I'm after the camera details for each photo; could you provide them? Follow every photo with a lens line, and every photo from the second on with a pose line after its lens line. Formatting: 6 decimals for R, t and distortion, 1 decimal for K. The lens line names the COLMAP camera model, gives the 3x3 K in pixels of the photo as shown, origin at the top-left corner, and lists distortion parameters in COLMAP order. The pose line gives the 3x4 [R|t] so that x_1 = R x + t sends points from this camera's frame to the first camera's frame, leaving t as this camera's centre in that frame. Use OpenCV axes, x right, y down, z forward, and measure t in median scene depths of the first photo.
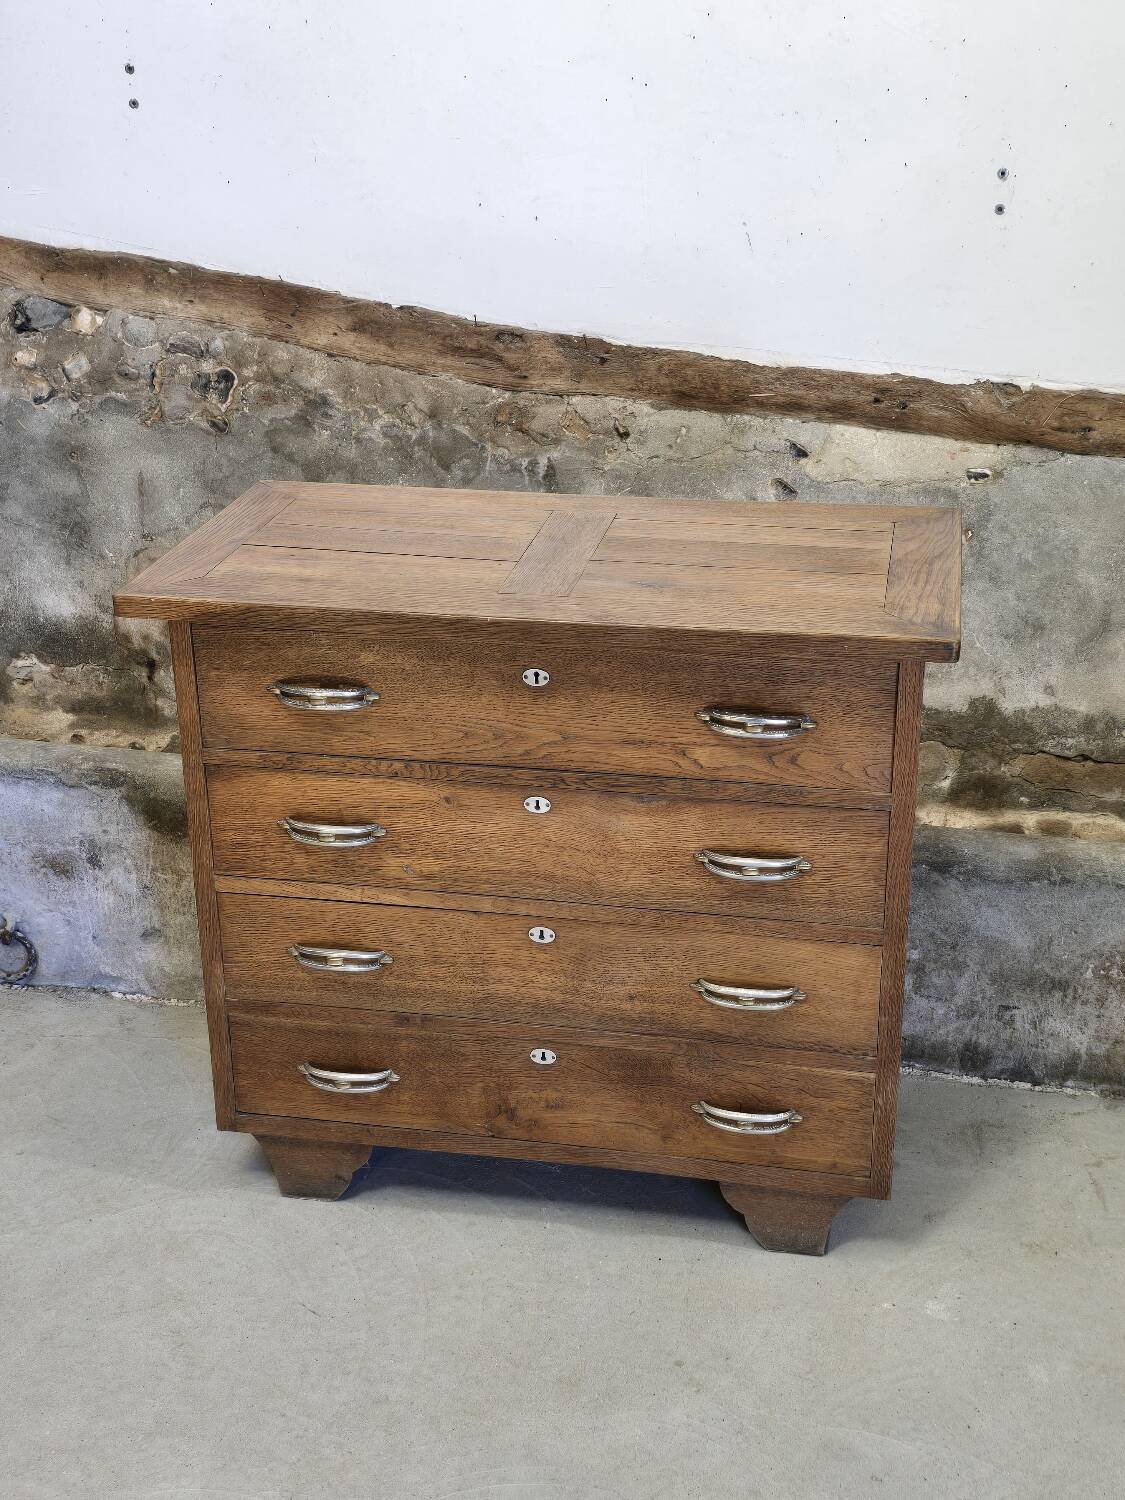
lens RADIAL K [[1896.6, 0, 561.3], [0, 1896.6, 740.5], [0, 0, 1]] dist [0.155830, -0.427344]
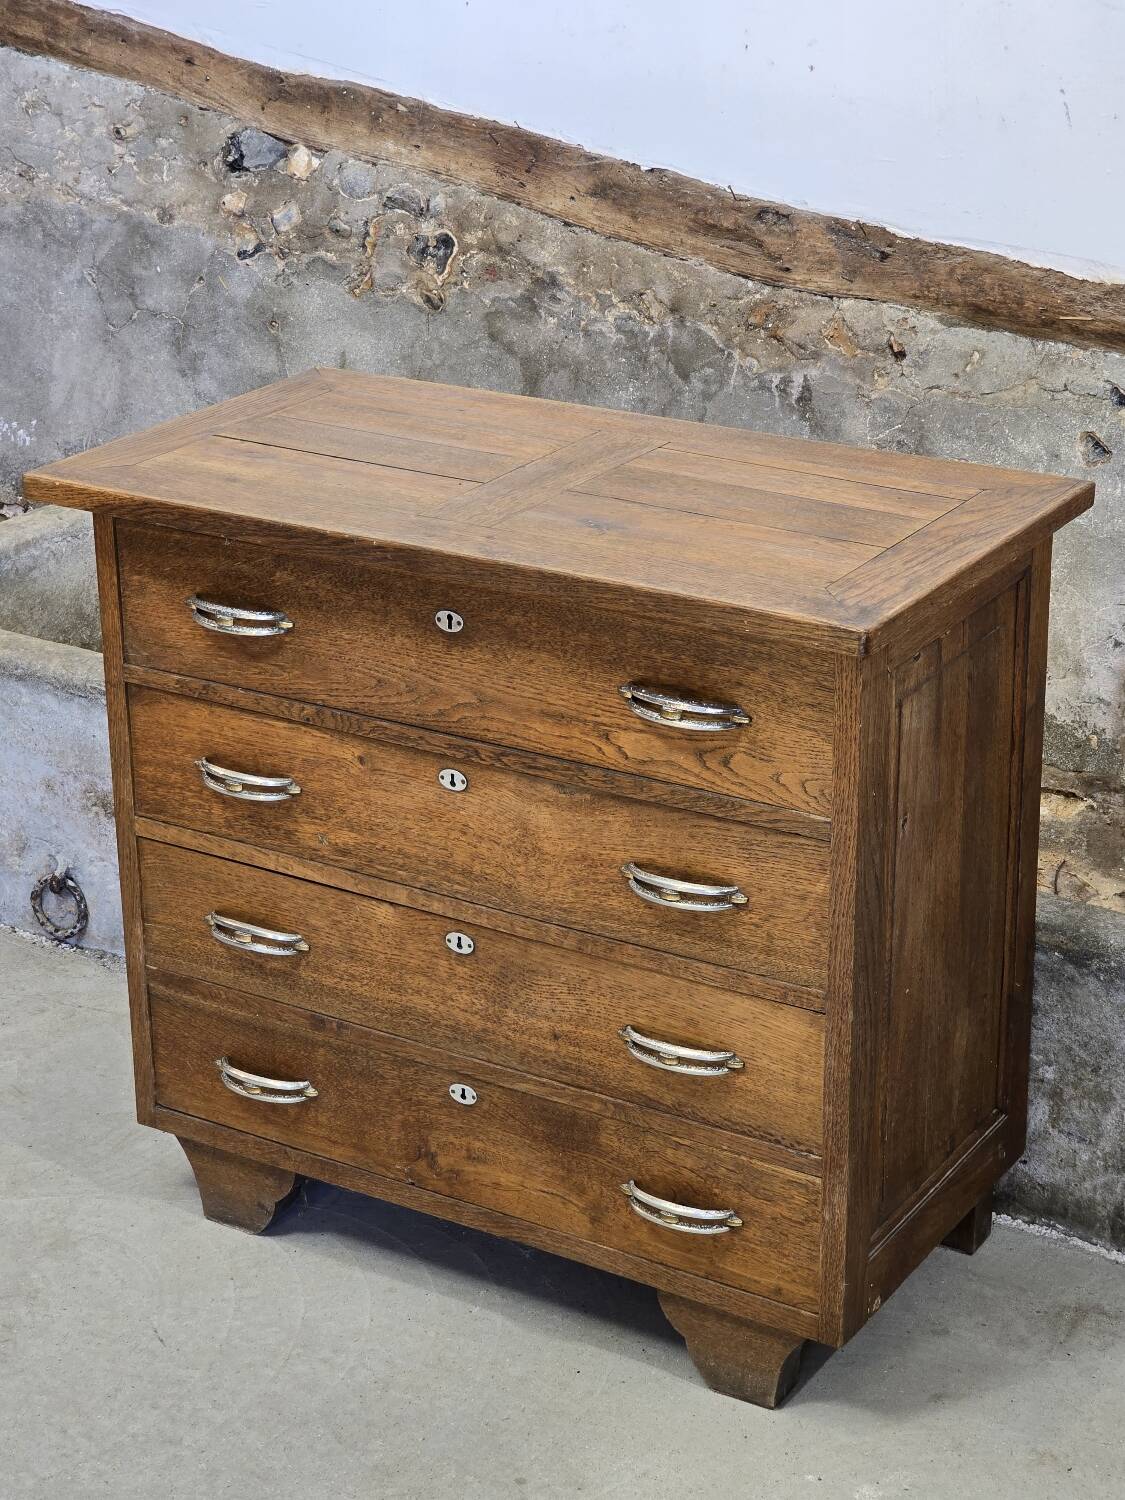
lens RADIAL K [[2884.2, 0, 582.9], [0, 2884.2, 749.9], [0, 0, 1]] dist [-0.277231, 3.627544]
pose [[0.936156, 0.132578, -0.325629, 0.313772], [-0.137374, 0.990484, 0.008331, 0.002252], [0.323635, 0.036934, 0.945461, -0.112744]]
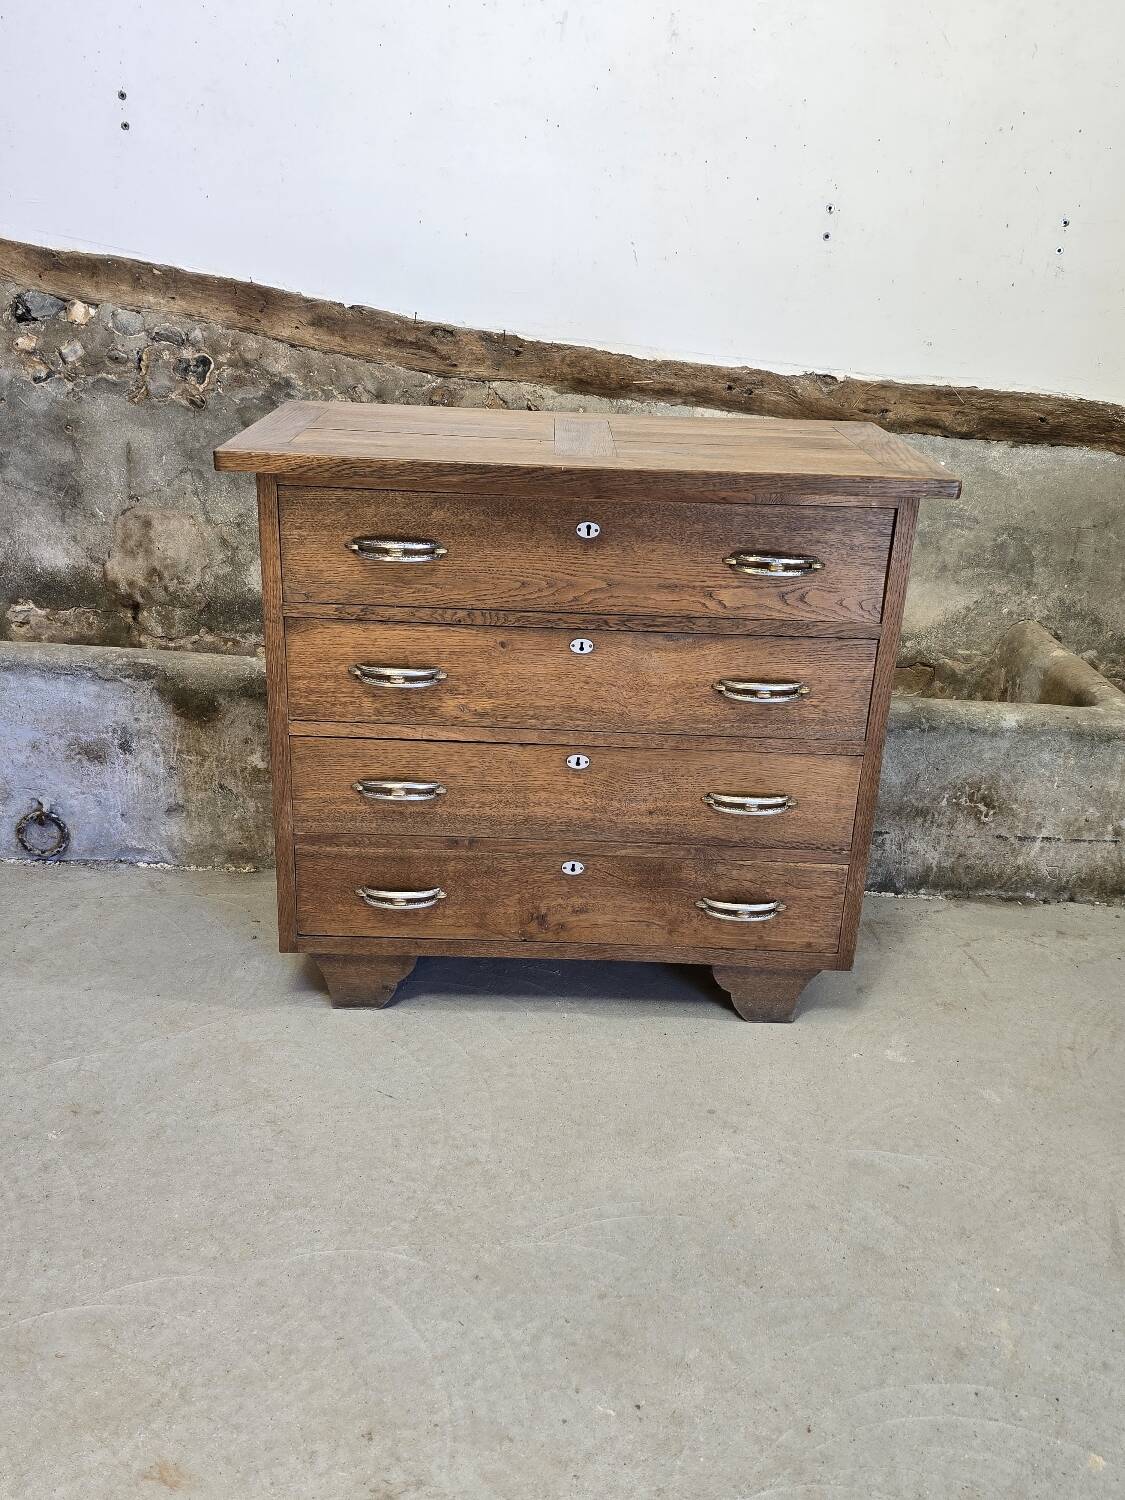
lens RADIAL K [[1287.7, 0, 553.4], [0, 1287.7, 746.3], [0, 0, 1]] dist [0.111457, -0.199976]
pose [[0.980496, -0.025112, 0.194927, -0.132064], [0.028201, 0.999517, -0.013085, 0.074969], [-0.194504, 0.018327, 0.980731, 0.158036]]
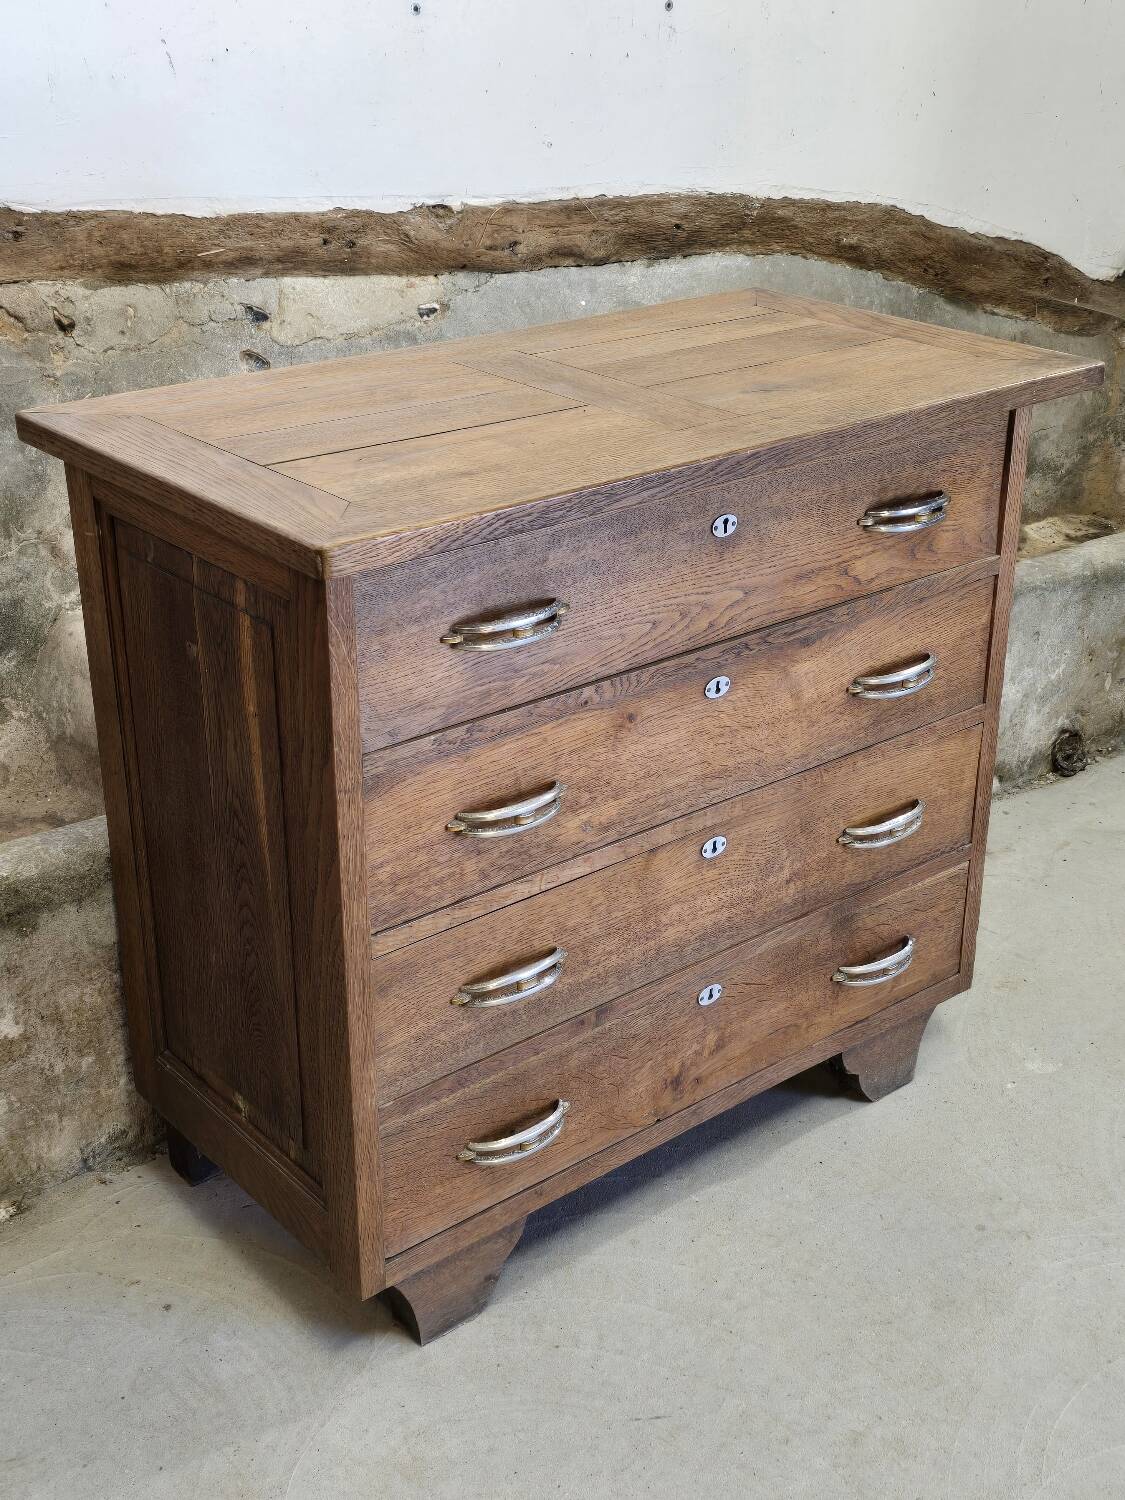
lens RADIAL K [[1896.6, 0, 561.3], [0, 1896.6, 740.5], [0, 0, 1]] dist [0.155830, -0.427344]
pose [[0.639815, -0.303154, 0.706212, -0.450605], [0.289970, 0.946220, 0.143474, -0.057024], [-0.711726, 0.112984, 0.693311, 0.344114]]
